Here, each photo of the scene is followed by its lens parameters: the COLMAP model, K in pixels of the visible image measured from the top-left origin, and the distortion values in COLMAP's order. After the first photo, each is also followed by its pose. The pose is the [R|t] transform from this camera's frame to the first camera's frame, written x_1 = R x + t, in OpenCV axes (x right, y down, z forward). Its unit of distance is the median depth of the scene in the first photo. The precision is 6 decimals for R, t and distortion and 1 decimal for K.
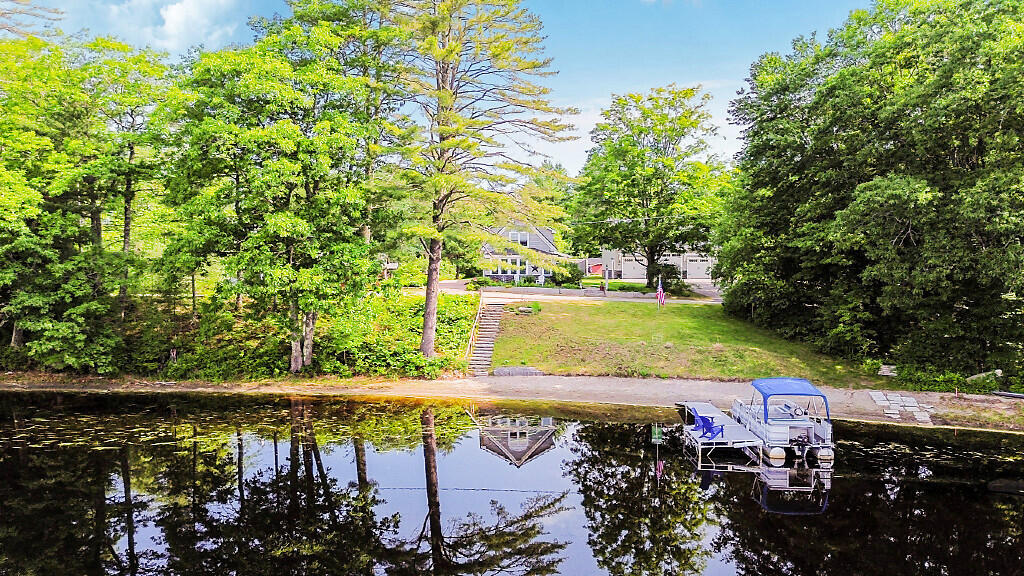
lens RADIAL K [[728.8, 0, 507.8], [0, 728.8, 287.6], [0, 0, 1]] dist [0.068851, -0.057875]
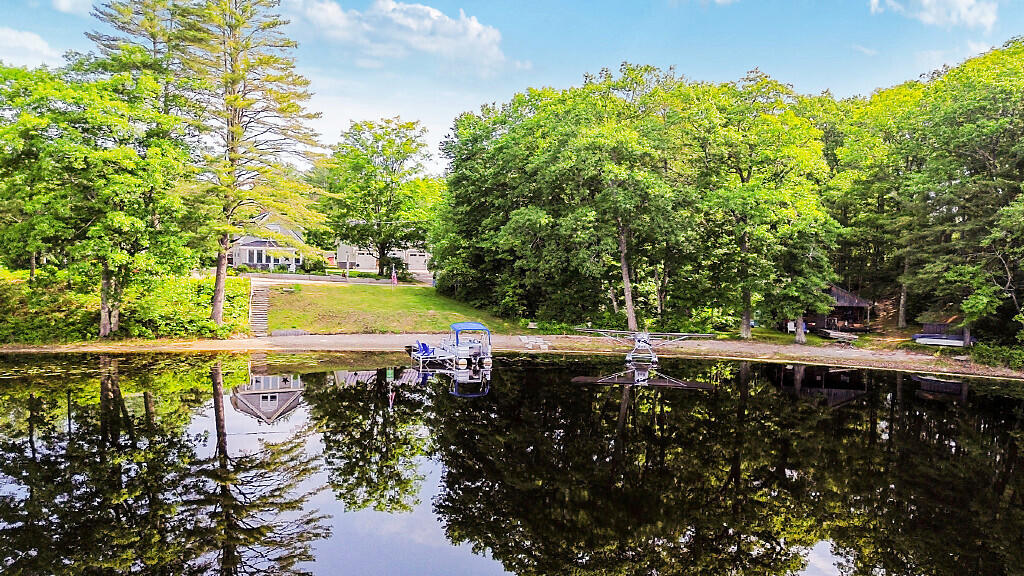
lens RADIAL K [[728.8, 0, 517.3], [0, 728.8, 288.6], [0, 0, 1]] dist [0.068851, -0.057875]
pose [[0.922881, 0.002537, 0.385076, -0.110049], [-0.005876, 0.999955, 0.007496, 0.017356], [-0.385040, -0.009181, 0.922854, -0.385735]]
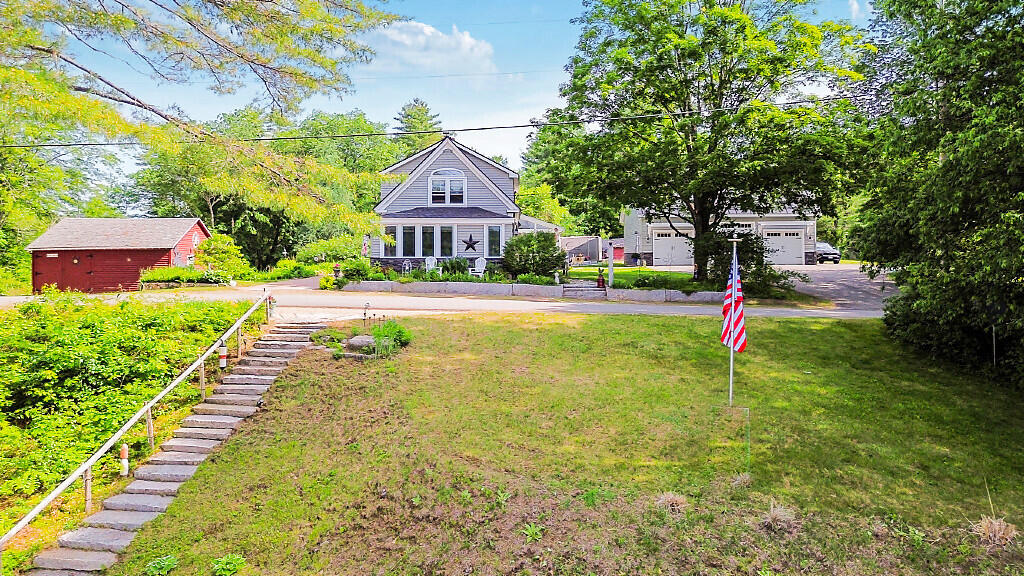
lens RADIAL K [[728.8, 0, 515.9], [0, 728.8, 259.0], [0, 0, 1]] dist [0.068851, -0.057875]
pose [[0.998438, -0.008969, -0.055145, 0.135247], [0.007380, 0.999553, -0.028955, -0.001635], [0.055380, 0.028503, 0.998058, 0.691441]]
